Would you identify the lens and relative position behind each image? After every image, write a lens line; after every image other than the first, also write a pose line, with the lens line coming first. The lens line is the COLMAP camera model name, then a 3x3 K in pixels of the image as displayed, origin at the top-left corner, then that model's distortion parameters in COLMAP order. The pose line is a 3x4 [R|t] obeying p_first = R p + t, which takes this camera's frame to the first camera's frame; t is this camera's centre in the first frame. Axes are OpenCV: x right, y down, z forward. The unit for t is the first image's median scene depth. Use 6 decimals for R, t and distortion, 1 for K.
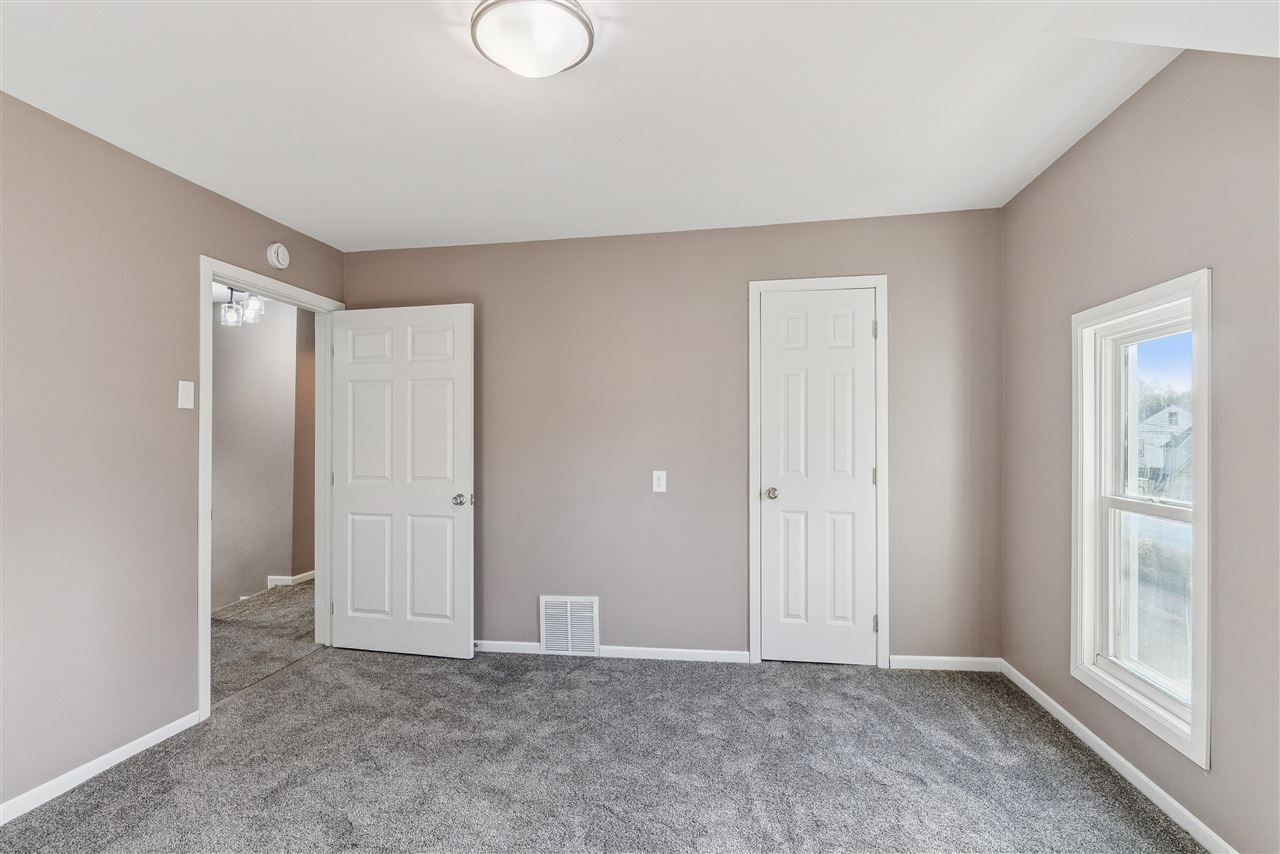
lens RADIAL K [[610.6, 0, 635.6], [0, 610.6, 437.8], [0, 0, 1]] dist [-0.000429, 0.000015]
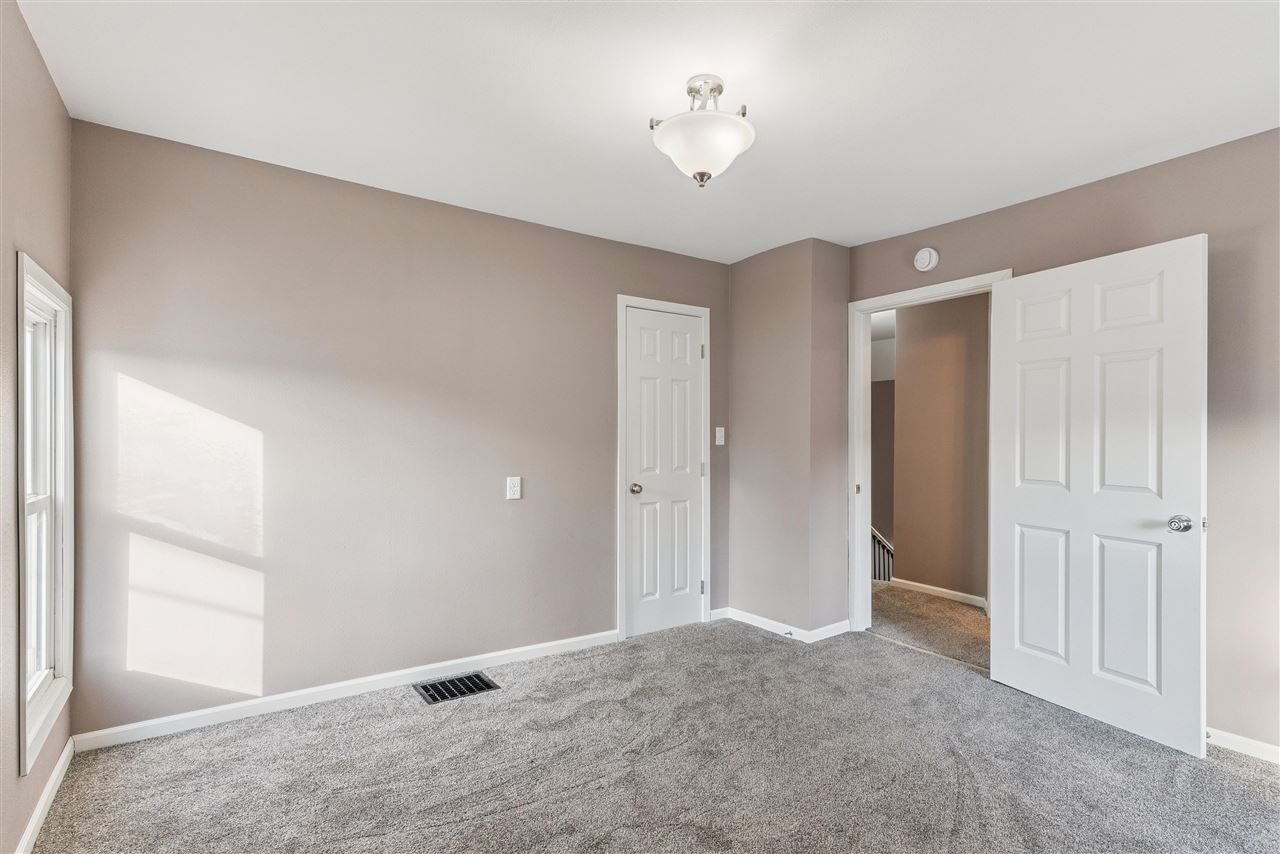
lens RADIAL K [[610.6, 0, 635.6], [0, 610.6, 437.8], [0, 0, 1]] dist [-0.000429, 0.000015]
pose [[0.696173, 0.007319, -0.717837, -0.225147], [-0.001114, 0.999958, 0.009116, 0.000850], [0.717874, -0.005547, 0.696151, 0.066431]]
